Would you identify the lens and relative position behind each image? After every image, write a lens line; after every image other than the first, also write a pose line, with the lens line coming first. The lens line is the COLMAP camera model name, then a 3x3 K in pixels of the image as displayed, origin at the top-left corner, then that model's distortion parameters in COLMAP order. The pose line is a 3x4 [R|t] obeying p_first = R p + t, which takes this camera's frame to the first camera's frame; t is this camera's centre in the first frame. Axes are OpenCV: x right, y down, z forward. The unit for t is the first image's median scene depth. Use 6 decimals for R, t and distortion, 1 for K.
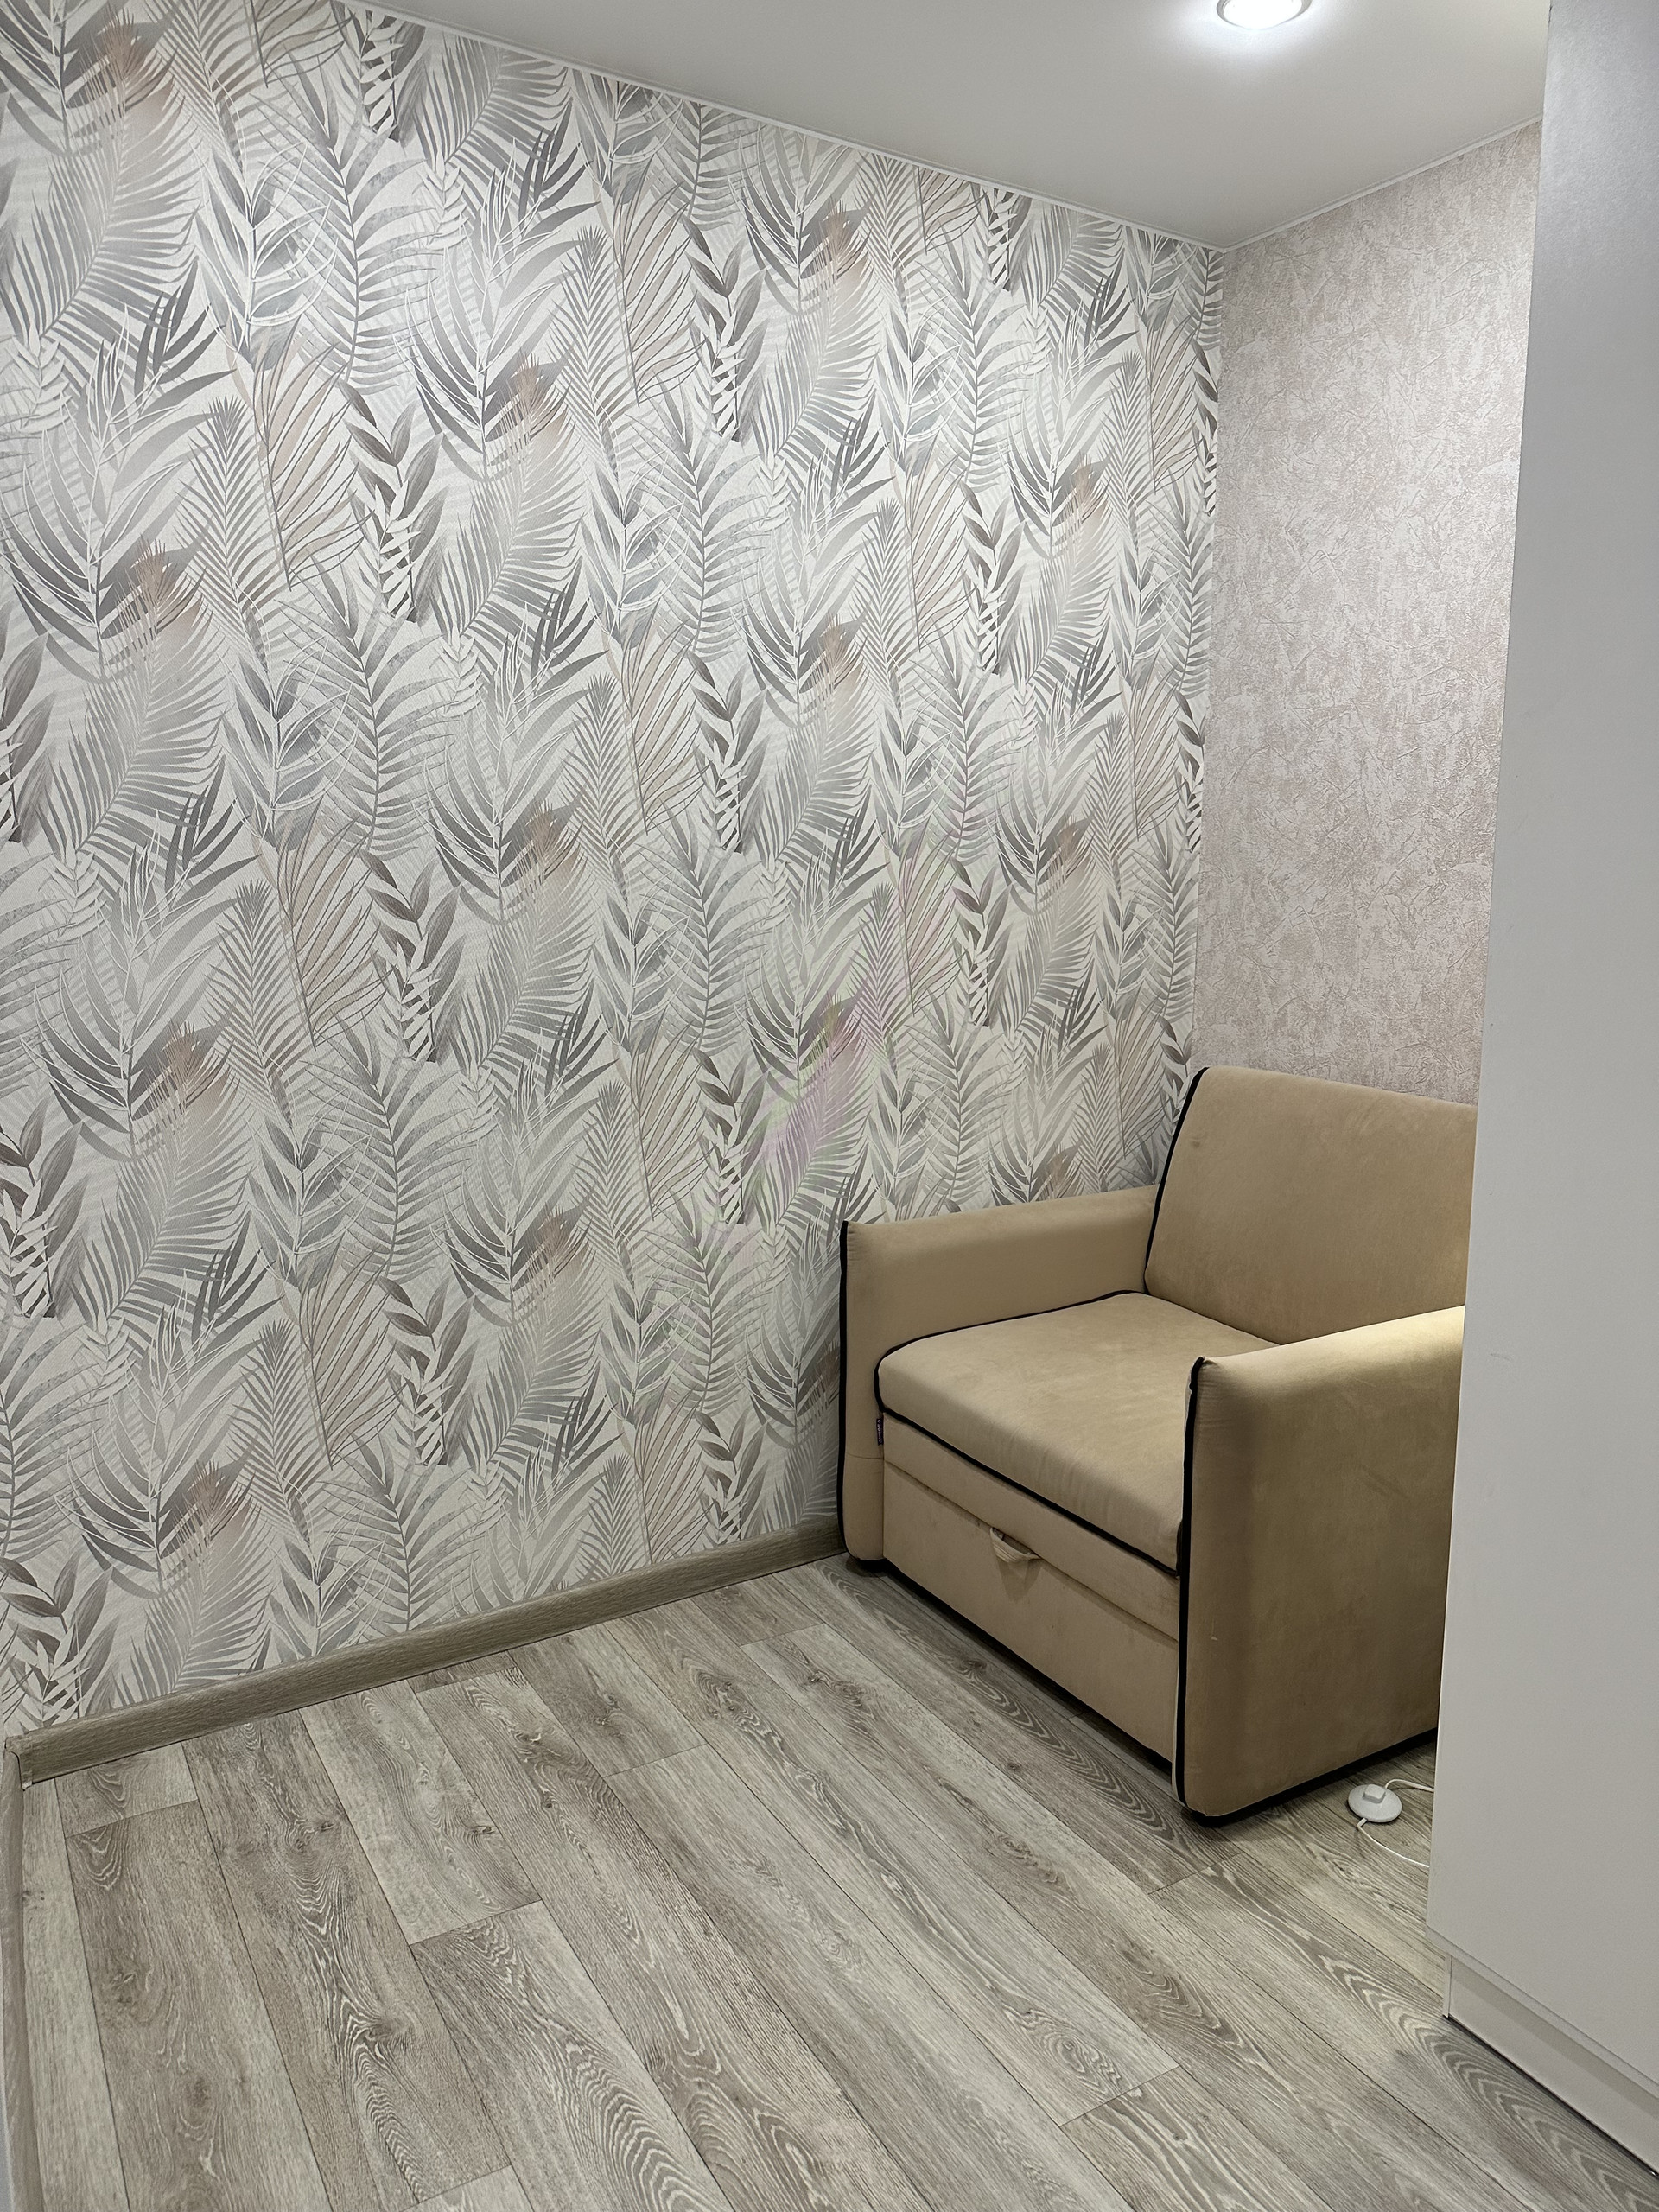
lens RADIAL K [[1540.9, 0, 824.3], [0, 1540.9, 1117.1], [0, 0, 1]] dist [0.084449, -0.135534]
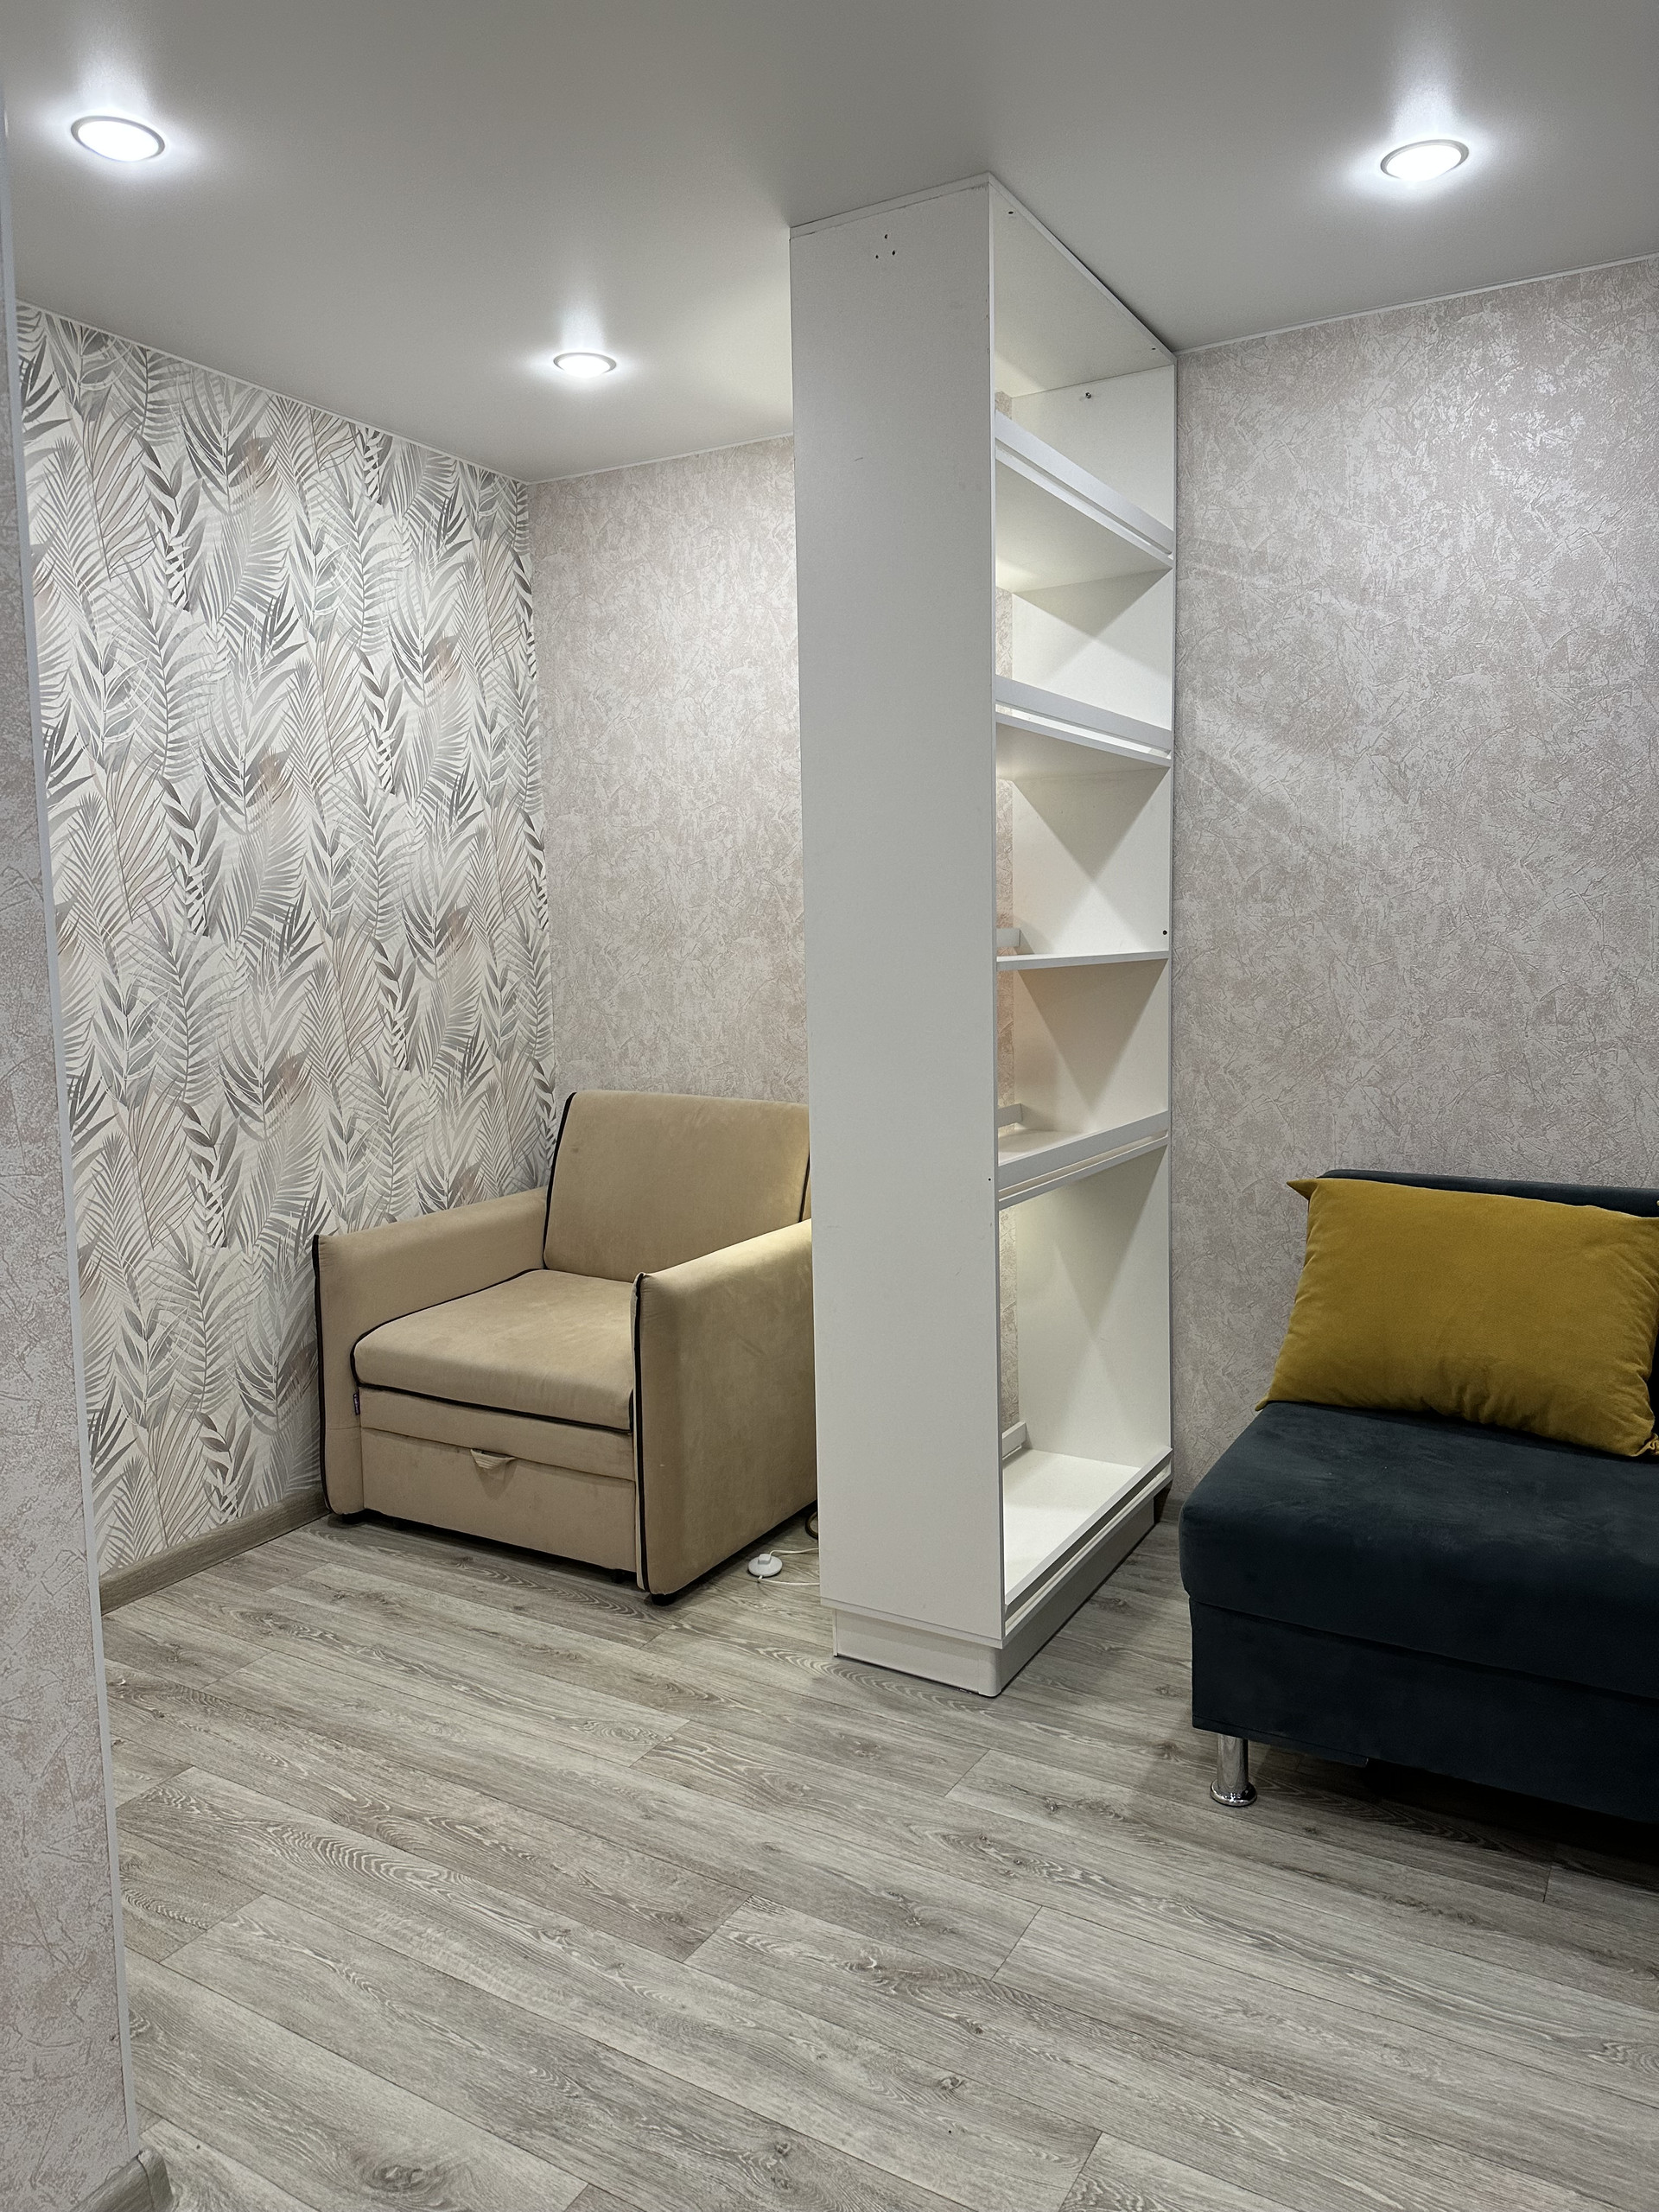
lens RADIAL K [[1542.4, 0, 829.5], [0, 1542.4, 1106.0], [0, 0, 1]] dist [0.057363, -0.102490]
pose [[0.874342, -0.072099, 0.479925, -0.228301], [0.095587, 0.995116, -0.024648, 0.038055], [-0.475803, 0.067426, 0.876963, -0.298132]]
